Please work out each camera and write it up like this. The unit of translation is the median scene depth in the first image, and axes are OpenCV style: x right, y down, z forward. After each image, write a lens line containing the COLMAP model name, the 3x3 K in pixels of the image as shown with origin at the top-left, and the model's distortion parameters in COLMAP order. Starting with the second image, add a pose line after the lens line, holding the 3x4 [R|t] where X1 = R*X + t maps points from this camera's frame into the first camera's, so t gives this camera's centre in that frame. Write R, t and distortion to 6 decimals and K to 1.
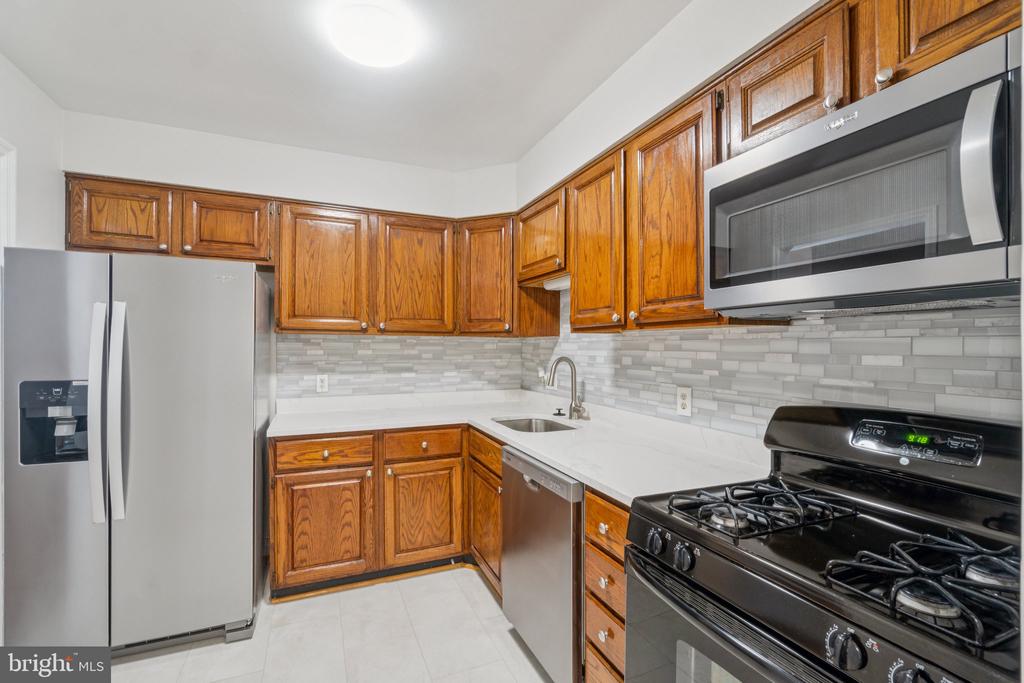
lens RADIAL K [[446.4, 0, 504.9], [0, 446.4, 344.0], [0, 0, 1]] dist [0.000598, 0.000450]
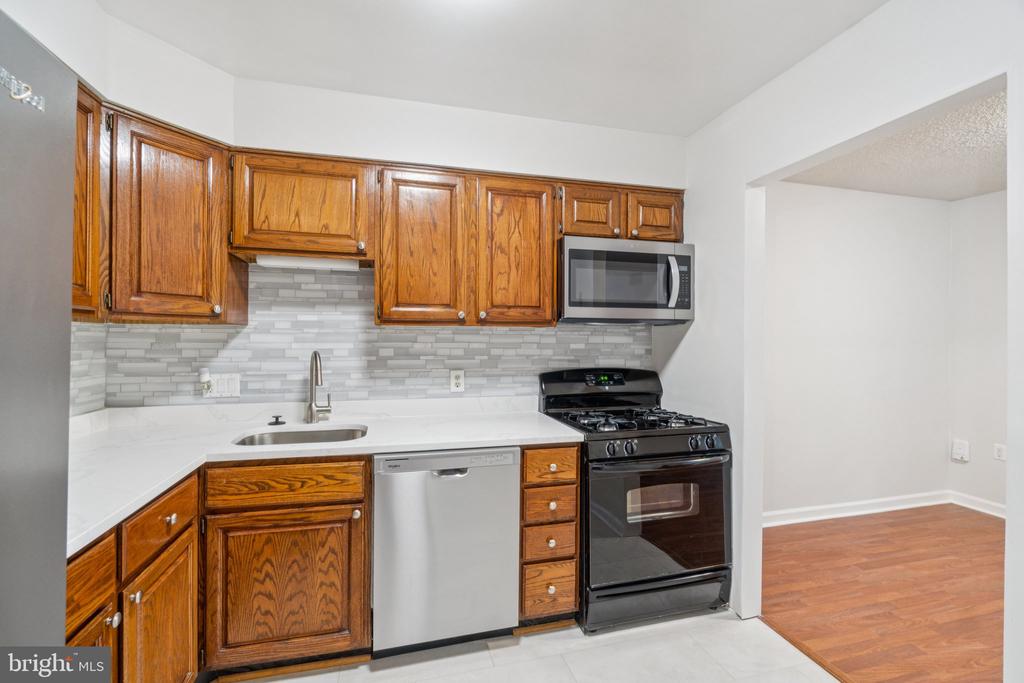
lens RADIAL K [[446.4, 0, 506.3], [0, 446.4, 337.9], [0, 0, 1]] dist [0.000598, 0.000450]
pose [[0.143329, -0.003518, 0.989669, -0.866874], [-0.010919, 0.999927, 0.005136, -0.005668], [-0.989615, -0.011542, 0.143280, 0.676077]]
